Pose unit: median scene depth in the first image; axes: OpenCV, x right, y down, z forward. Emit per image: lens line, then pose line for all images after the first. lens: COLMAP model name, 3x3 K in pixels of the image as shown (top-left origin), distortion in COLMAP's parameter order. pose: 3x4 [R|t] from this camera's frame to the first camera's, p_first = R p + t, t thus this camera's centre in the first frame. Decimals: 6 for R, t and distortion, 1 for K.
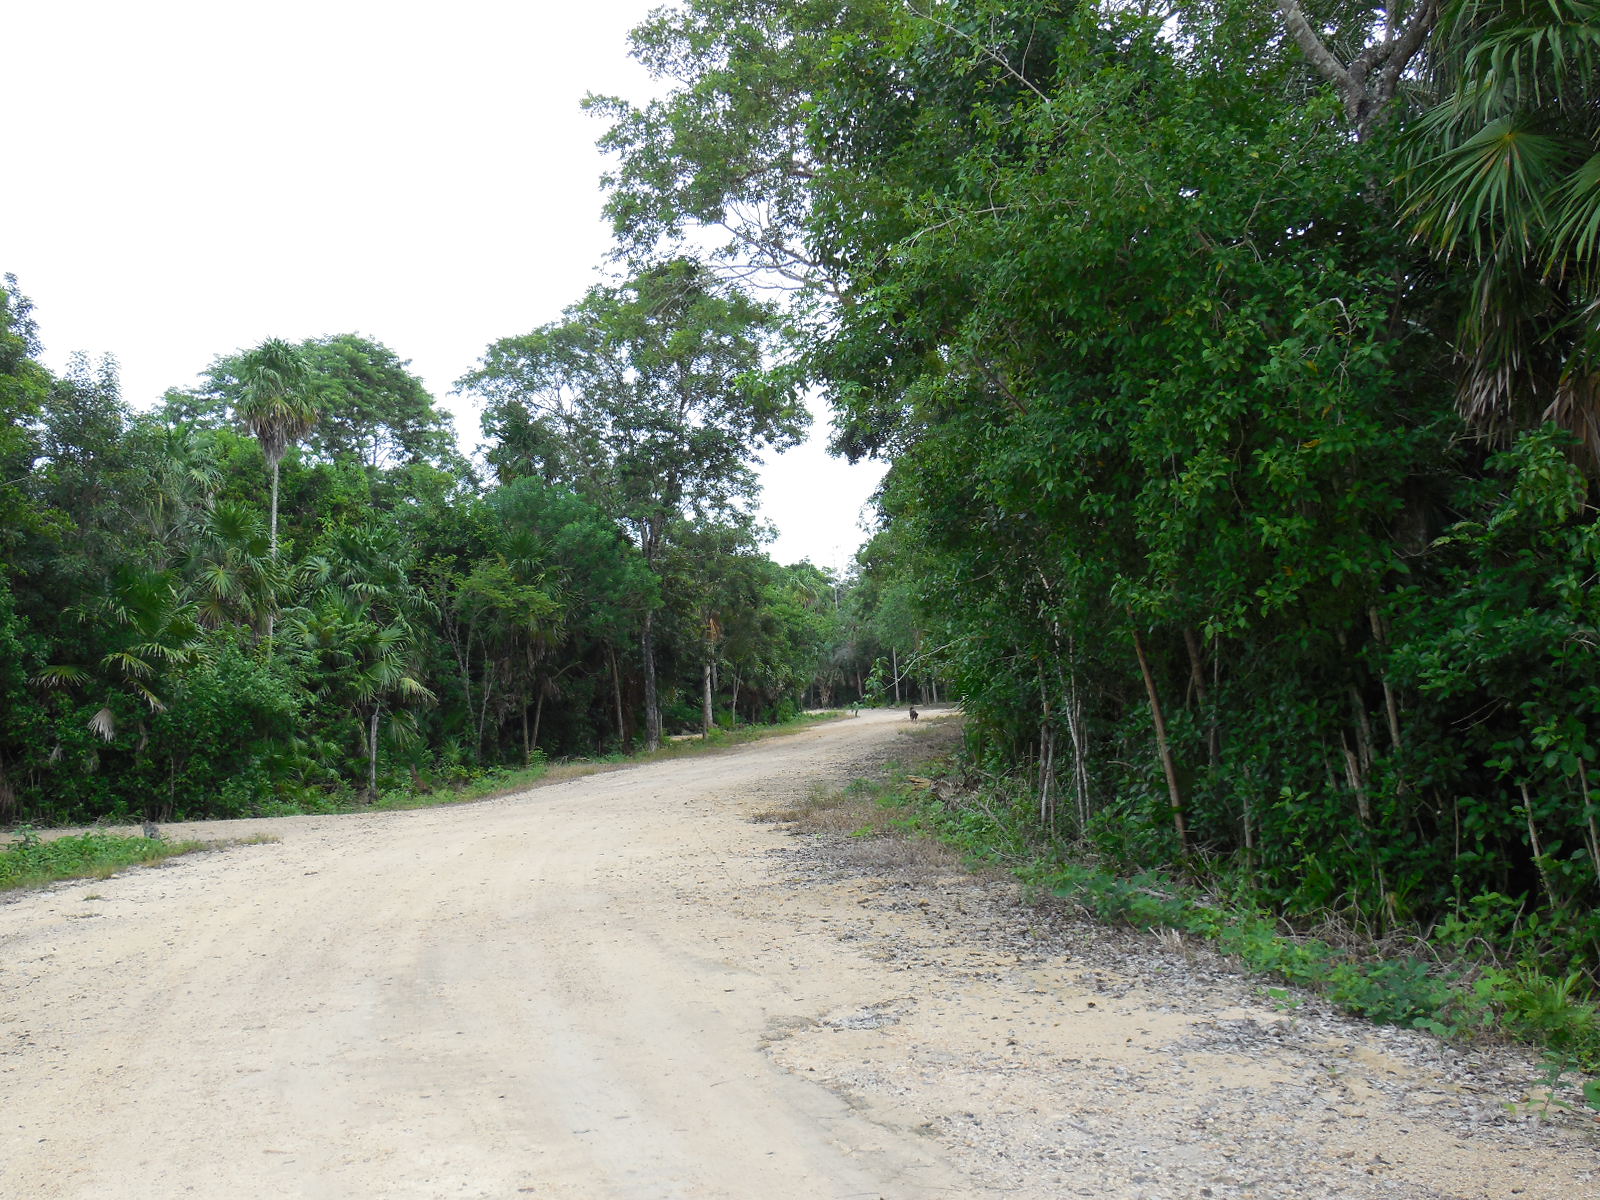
lens RADIAL K [[1850.6, 0, 800.0], [0, 1850.6, 600.0], [0, 0, 1]] dist [-0.013608, -0.018804]
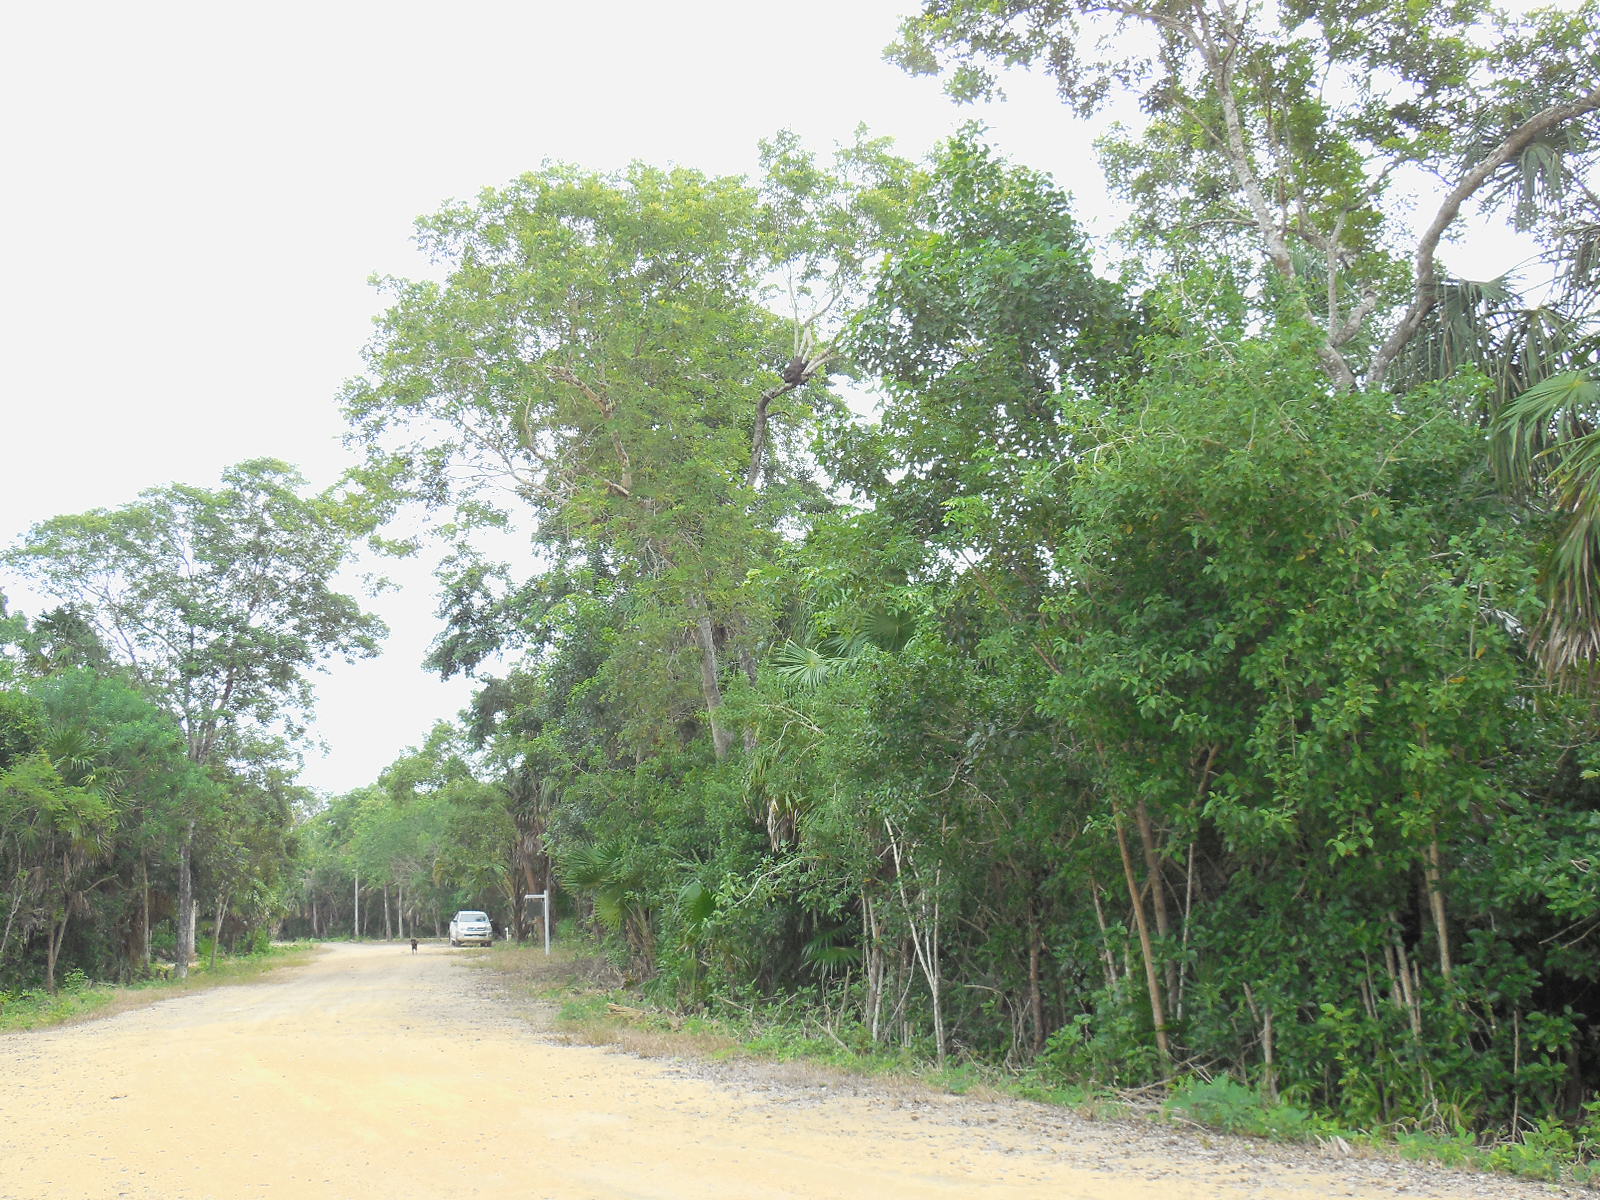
lens RADIAL K [[1850.6, 0, 800.0], [0, 1850.6, 600.0], [0, 0, 1]] dist [-0.013608, -0.018804]
pose [[0.937593, 0.091900, 0.335372, -0.124995], [-0.047010, 0.989090, -0.139609, 0.010838], [-0.344543, 0.115131, 0.931684, 0.028834]]
